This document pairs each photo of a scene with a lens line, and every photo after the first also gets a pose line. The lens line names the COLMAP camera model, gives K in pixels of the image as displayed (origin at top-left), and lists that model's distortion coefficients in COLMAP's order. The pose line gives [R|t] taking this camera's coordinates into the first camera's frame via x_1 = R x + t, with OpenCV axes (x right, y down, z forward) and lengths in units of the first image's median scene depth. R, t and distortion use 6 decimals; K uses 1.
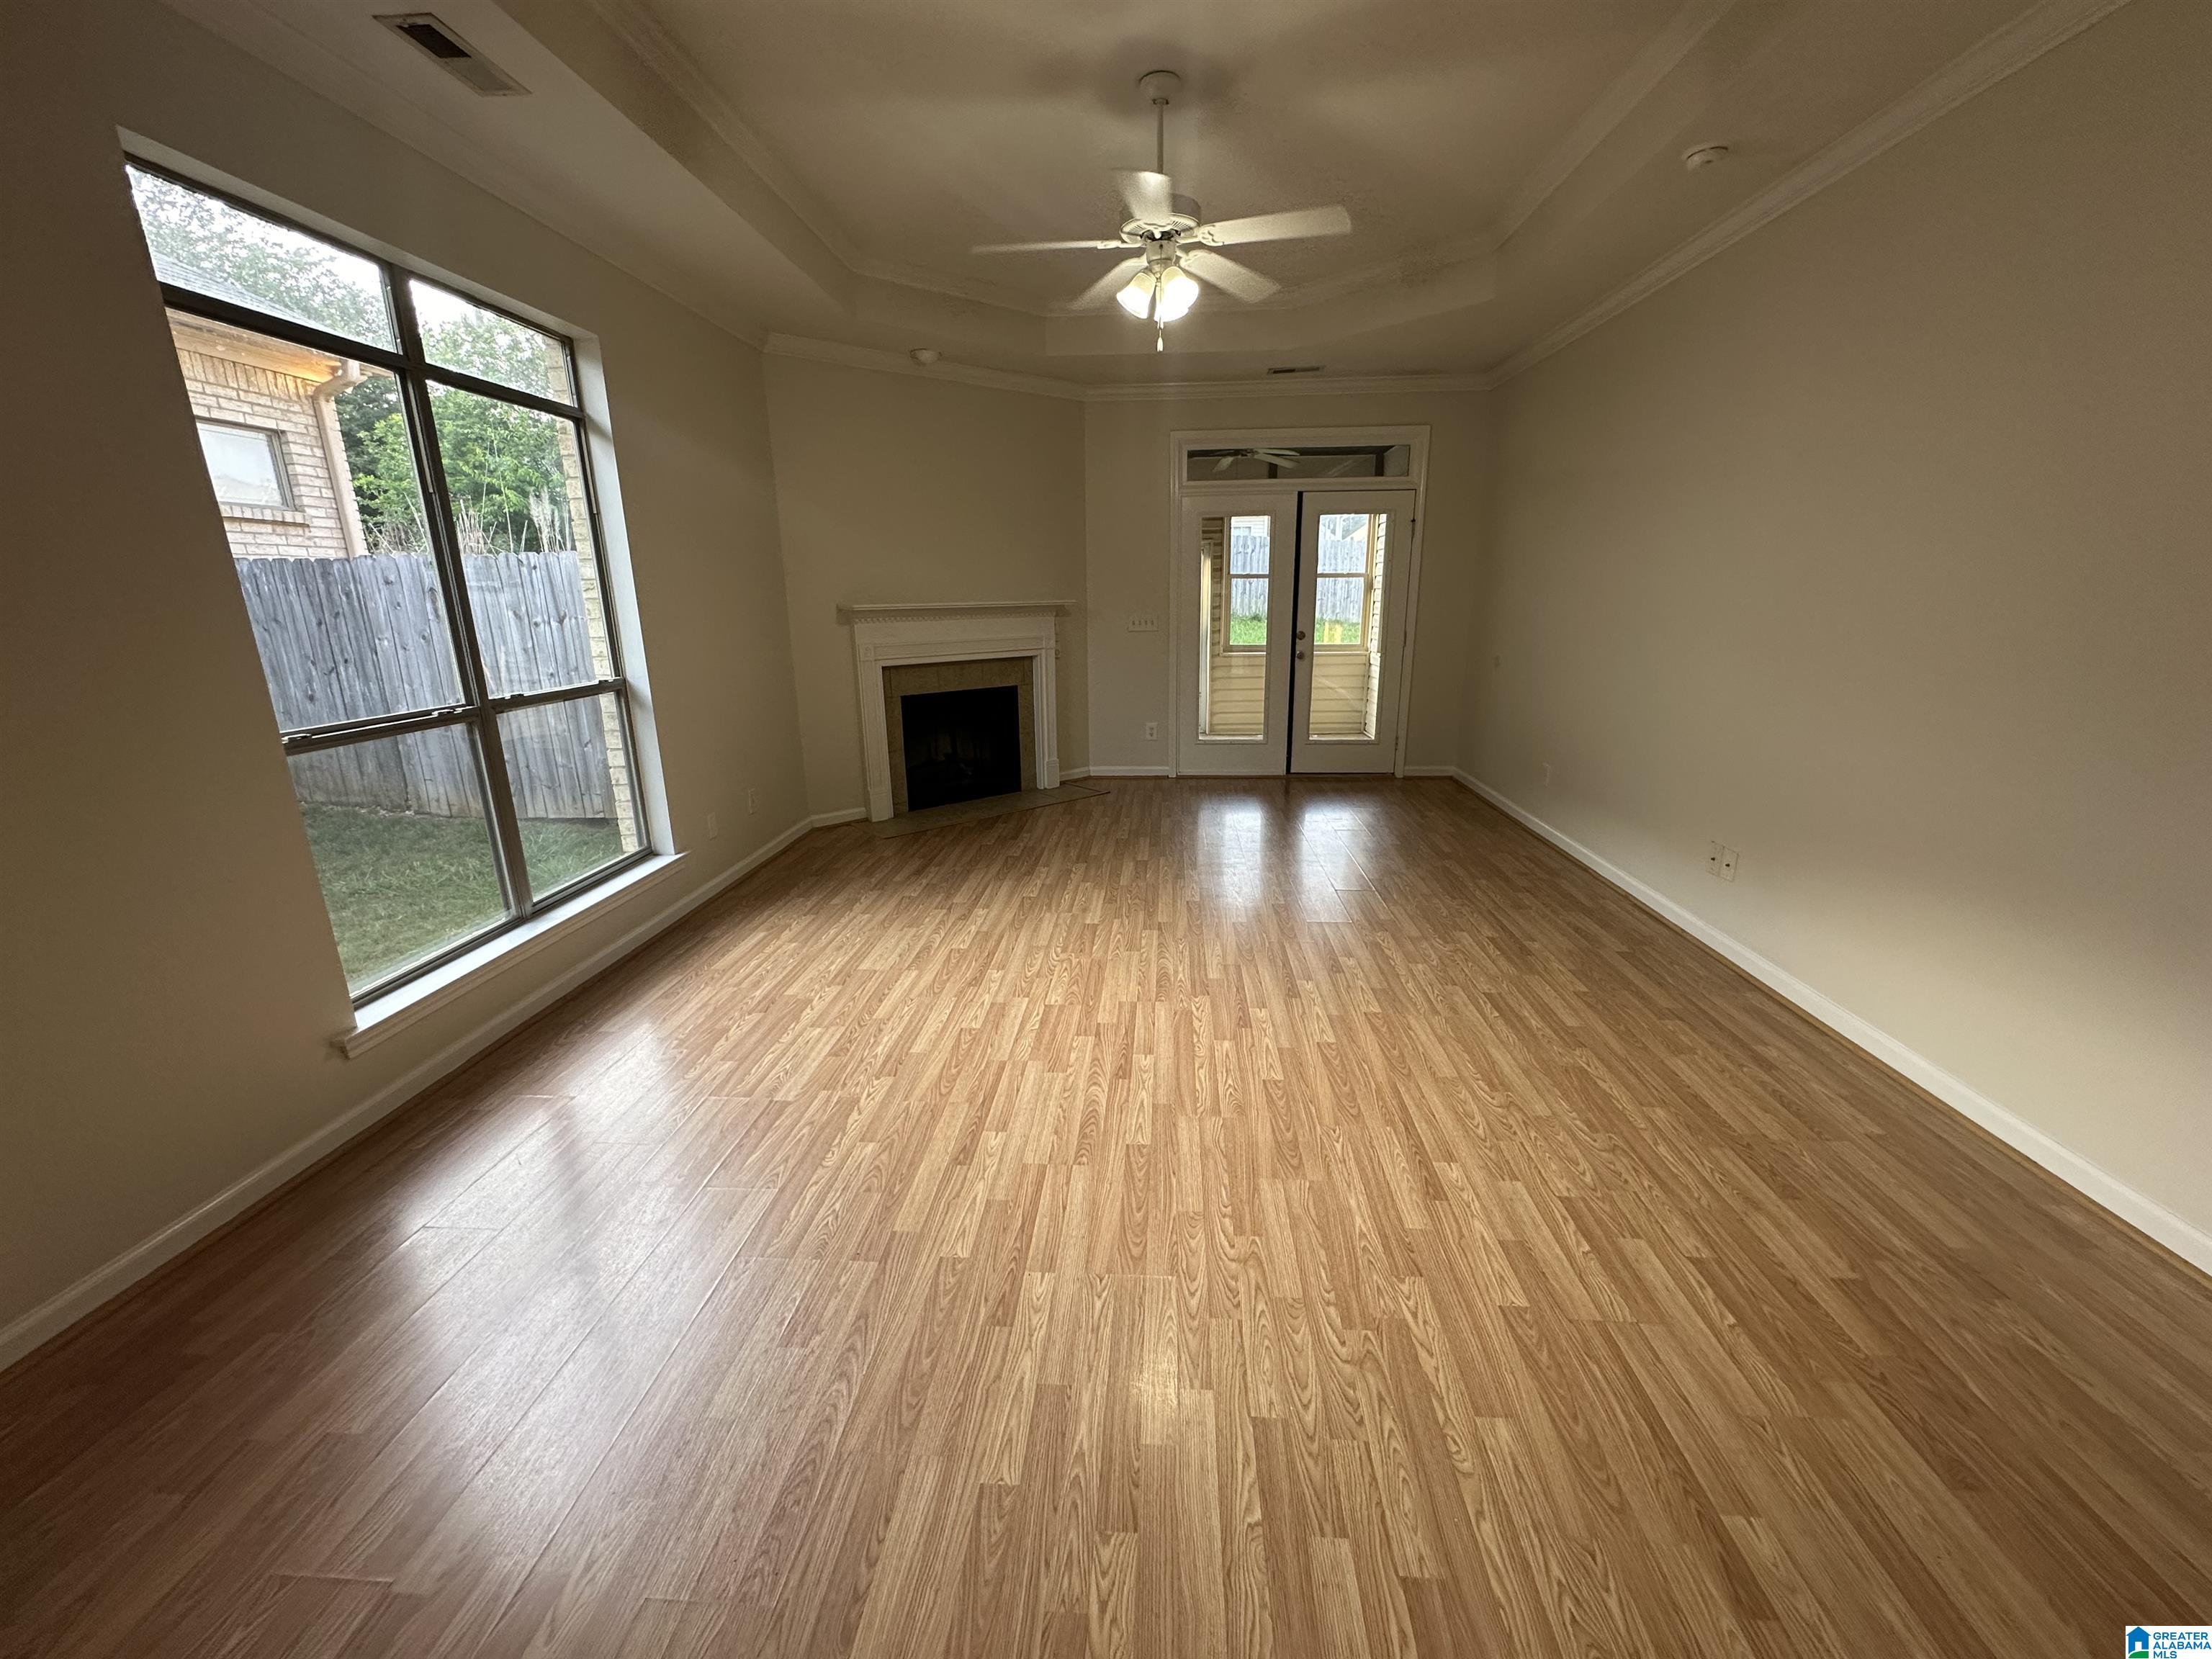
lens RADIAL K [[884.1, 0, 1112.6], [0, 884.1, 838.7], [0, 0, 1]] dist [-0.002864, 0.000423]
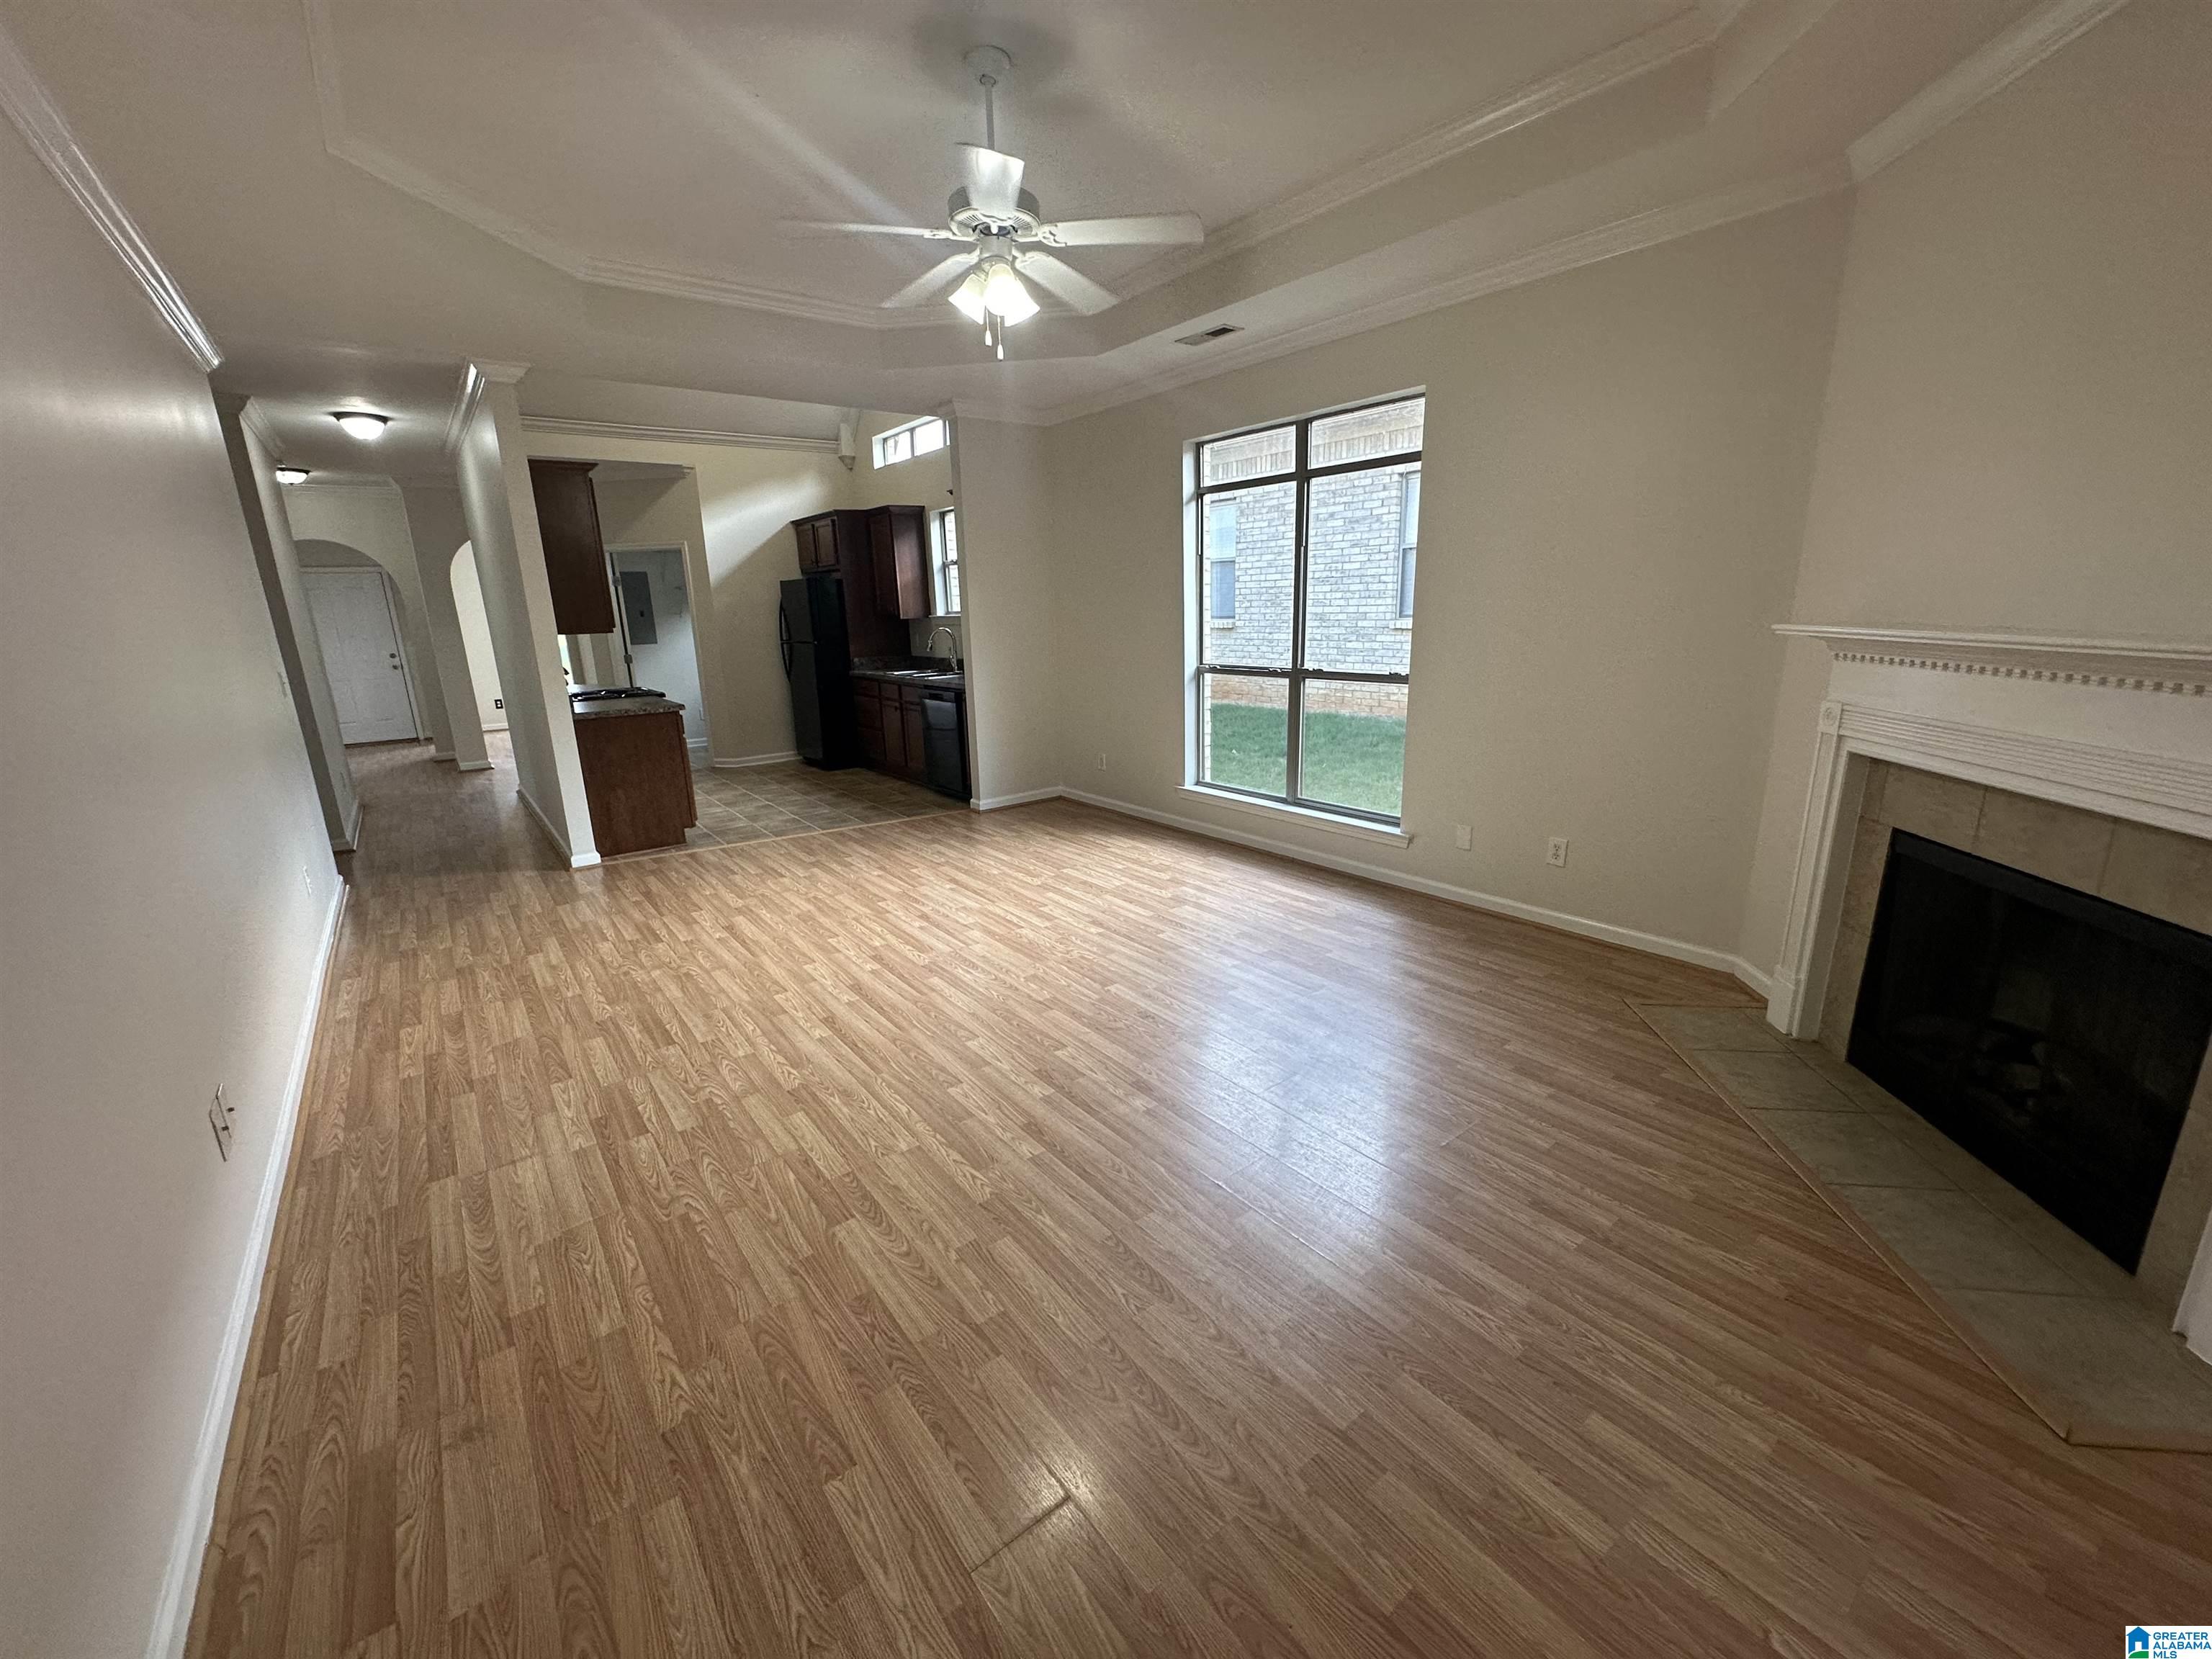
lens RADIAL K [[884.1, 0, 1099.8], [0, 884.1, 833.3], [0, 0, 1]] dist [-0.002864, 0.000423]
pose [[-0.753961, 0.198531, -0.626201, 0.703234], [-0.142896, 0.880850, 0.451315, -0.604682], [0.641189, 0.429755, -0.635757, 2.031790]]
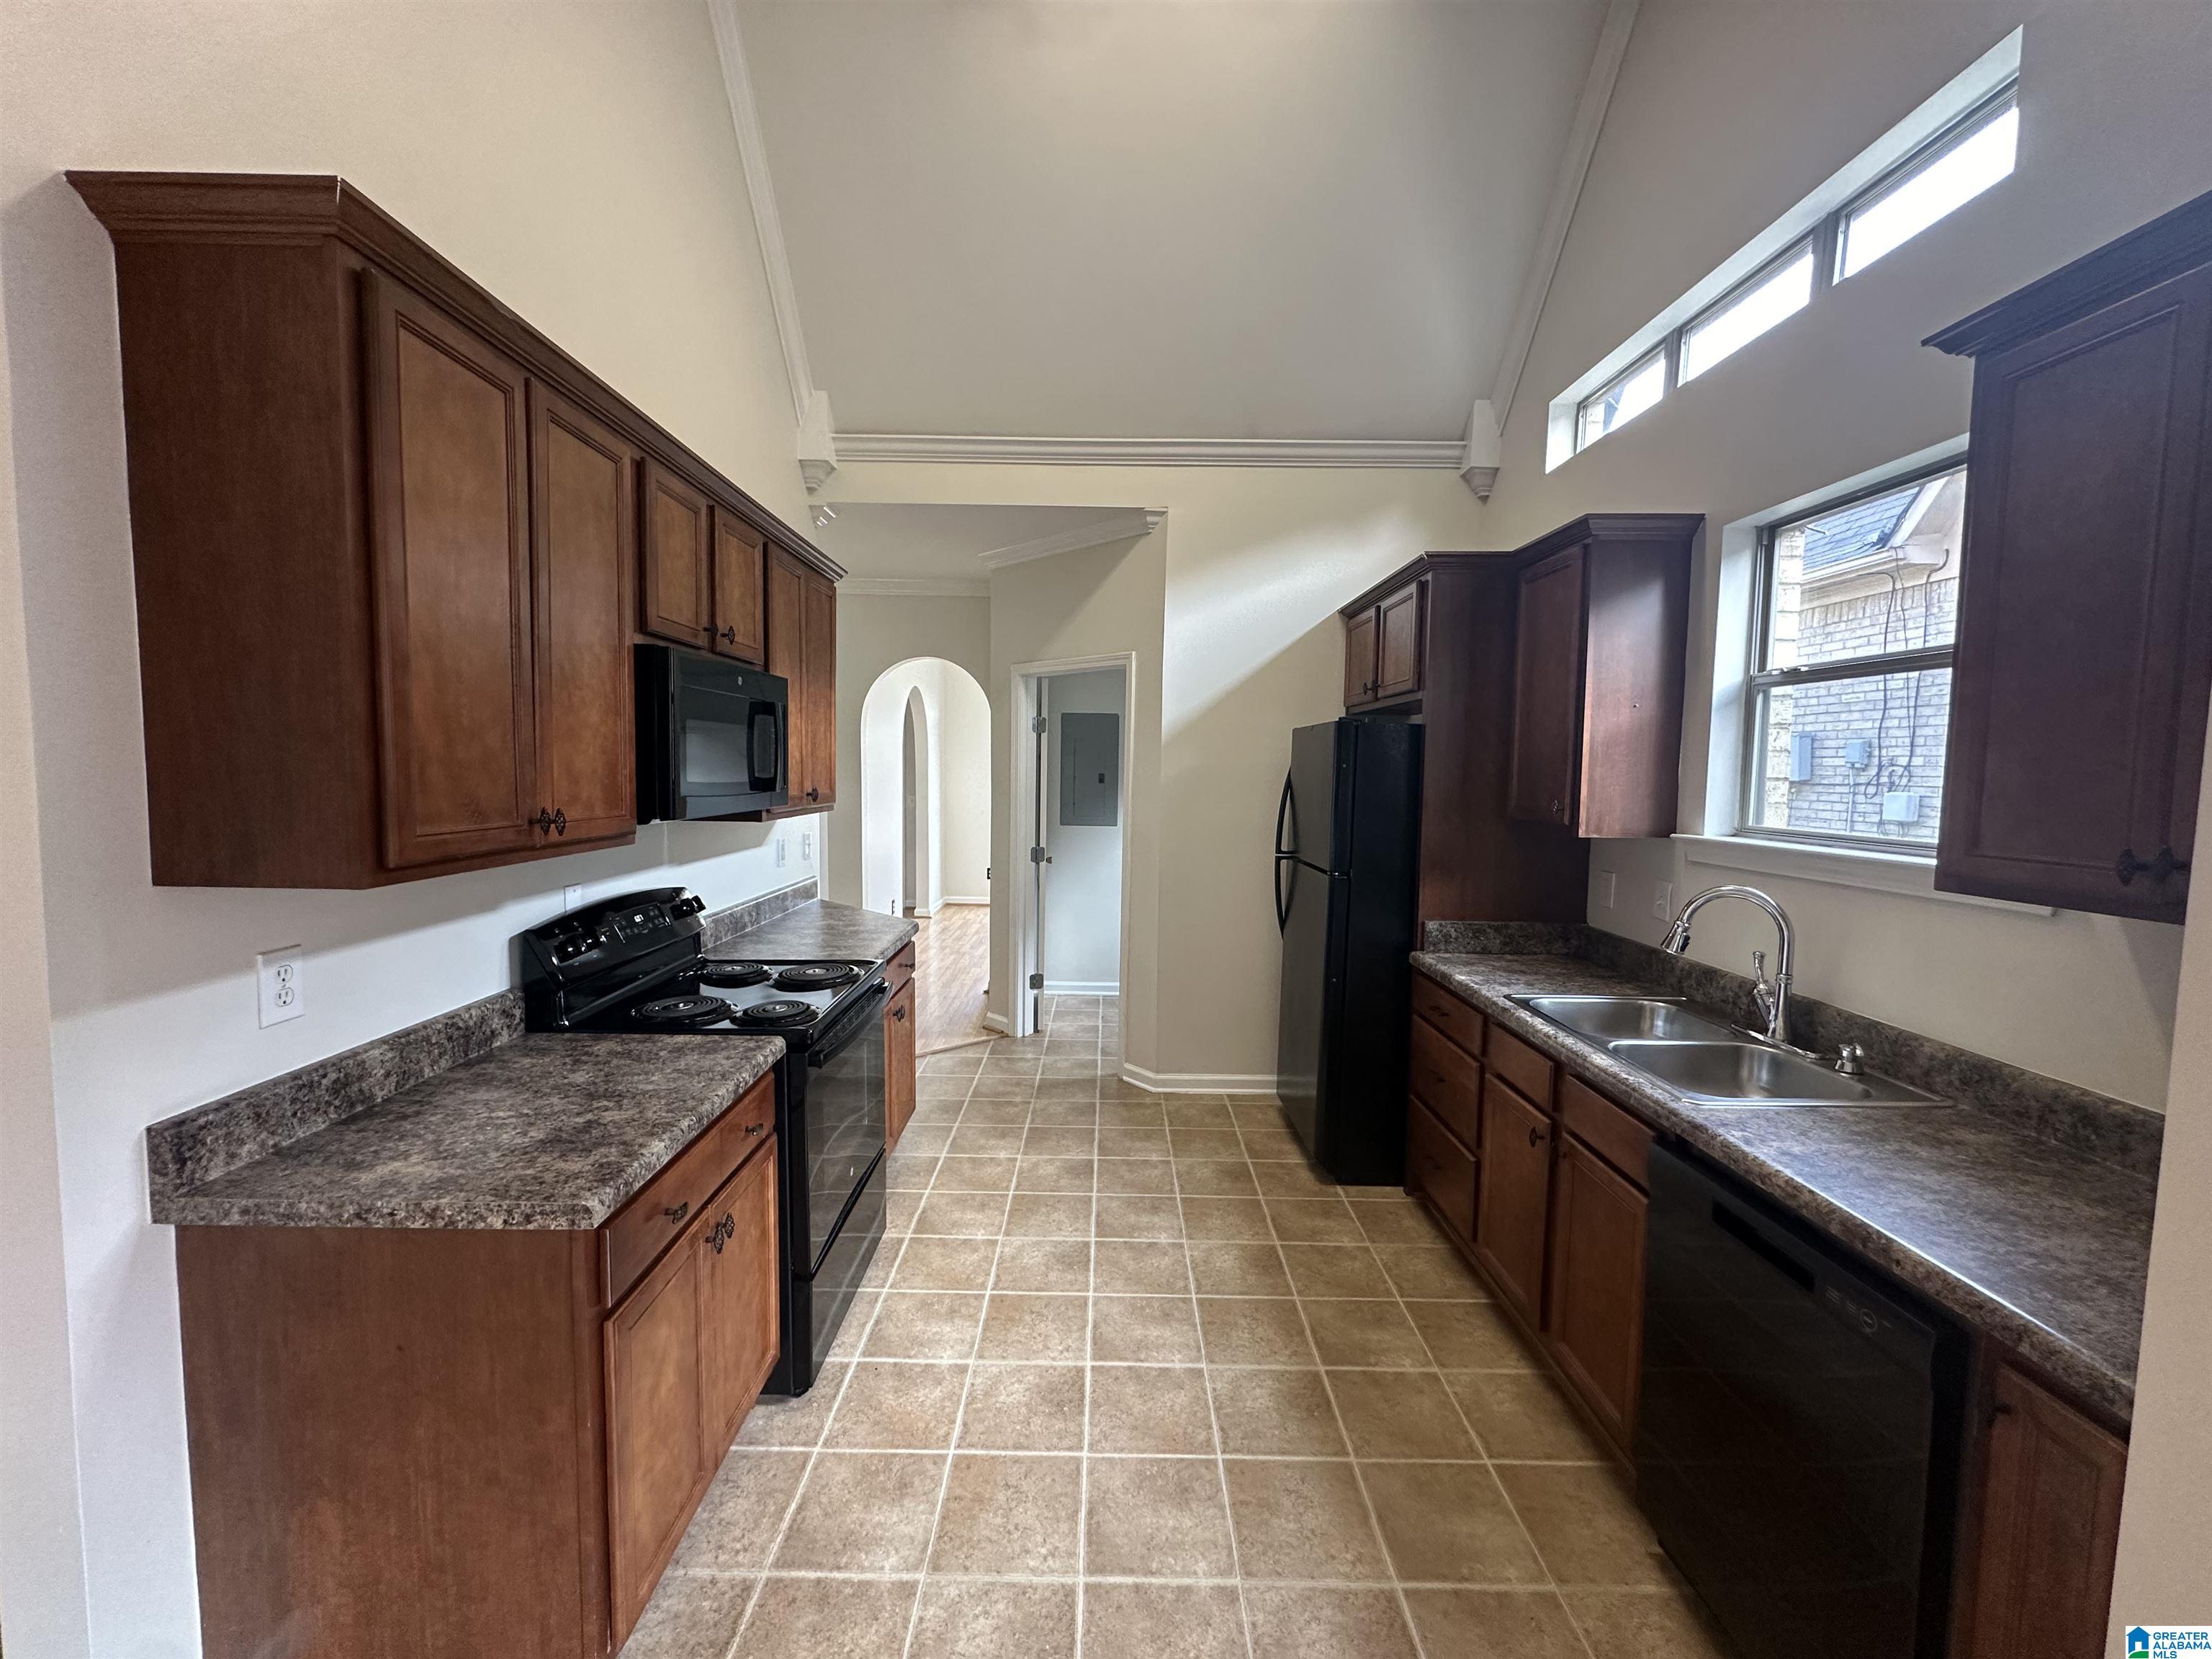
lens RADIAL K [[884.1, 0, 1100.1], [0, 884.1, 829.1], [0, 0, 1]] dist [-0.002864, 0.000423]
pose [[-0.997478, 0.001542, -0.070955, 0.369468], [-0.022730, 0.940164, 0.339963, -0.429192], [0.067233, 0.340719, -0.937758, 1.375619]]
